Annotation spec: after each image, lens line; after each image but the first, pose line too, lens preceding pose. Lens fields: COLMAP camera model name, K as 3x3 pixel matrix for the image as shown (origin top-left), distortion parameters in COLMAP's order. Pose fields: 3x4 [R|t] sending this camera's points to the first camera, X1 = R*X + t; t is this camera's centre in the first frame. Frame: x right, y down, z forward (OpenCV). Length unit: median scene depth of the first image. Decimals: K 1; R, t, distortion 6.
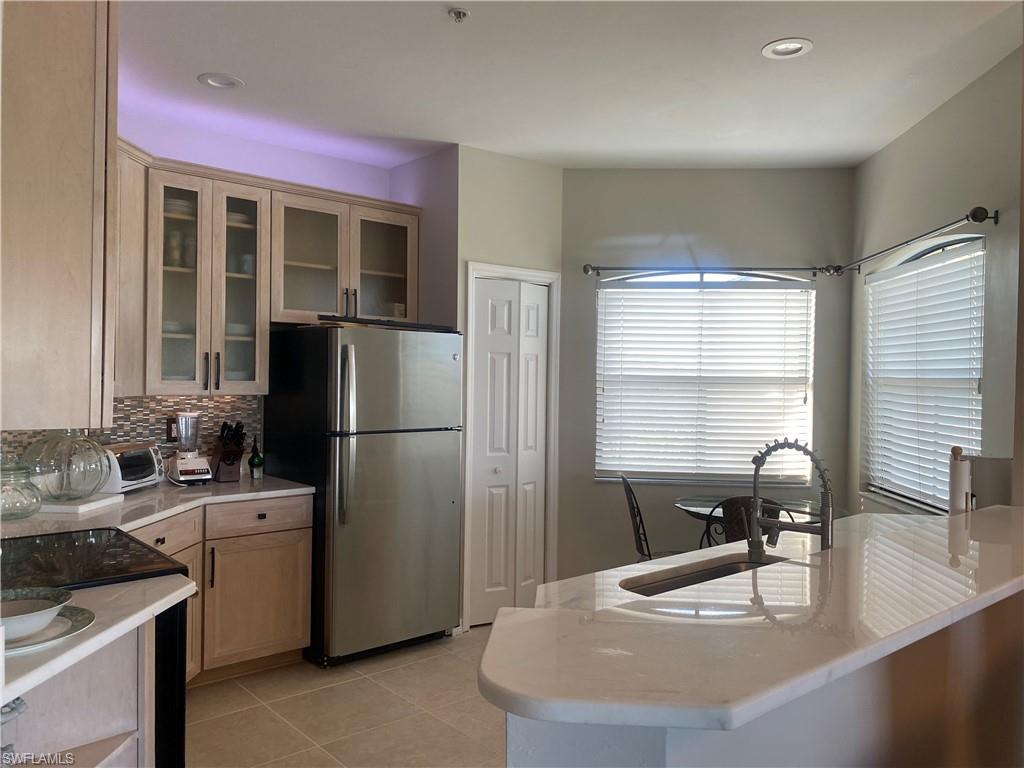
lens RADIAL K [[776.7, 0, 507.9], [0, 776.7, 383.5], [0, 0, 1]] dist [0.166919, -0.397903]
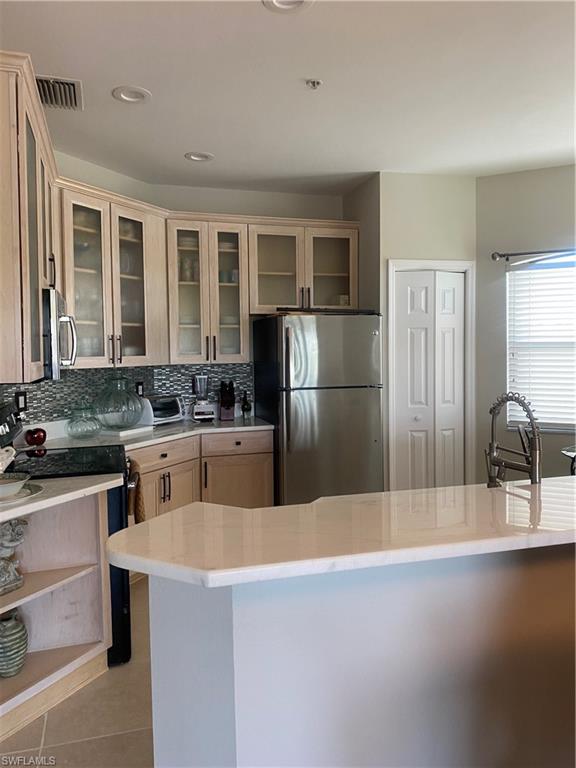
lens RADIAL K [[582.5, 0, 286.6], [0, 582.5, 371.9], [0, 0, 1]] dist [0.166919, -0.397903]
pose [[0.912704, -0.009654, -0.408507, 0.212161], [0.021271, 0.999488, 0.023903, 0.006125], [0.408067, -0.030506, 0.912442, 0.018367]]
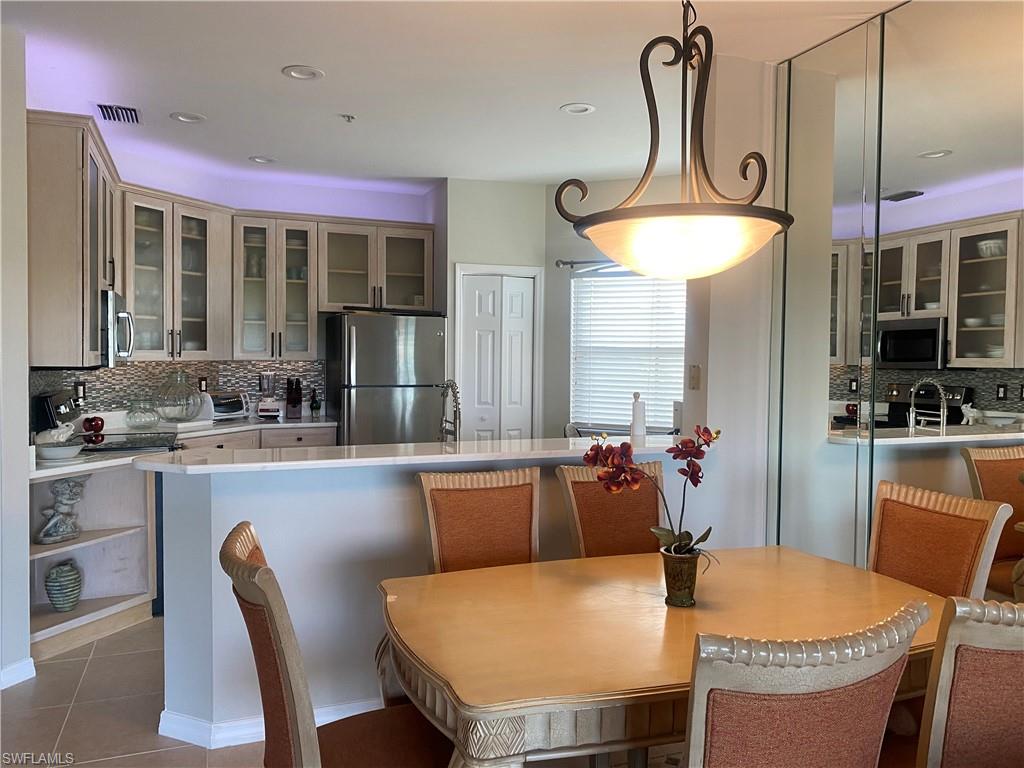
lens RADIAL K [[773.6, 0, 513.1], [0, 773.6, 379.1], [0, 0, 1]] dist [0.062712, -0.148641]
pose [[0.944664, 0.006975, -0.327965, 0.526136], [-0.000459, 0.999801, 0.019939, 0.019646], [0.328038, -0.018685, 0.944480, -0.263214]]
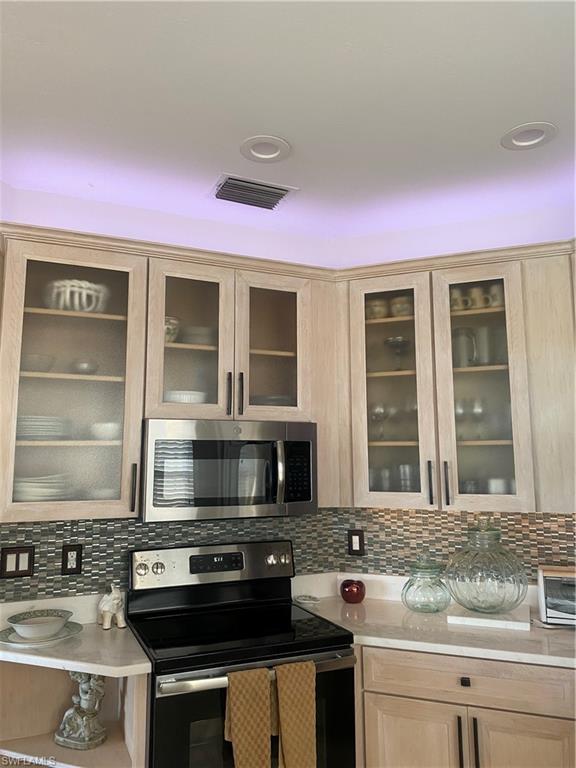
lens RADIAL K [[580.2, 0, 266.1], [0, 580.2, 372.2], [0, 0, 1]] dist [0.062712, -0.148641]
pose [[-0.309080, -0.150880, -0.938991, 0.226806], [-0.009462, 0.987774, -0.155604, -0.030430], [0.950989, -0.039209, -0.306729, 0.779969]]
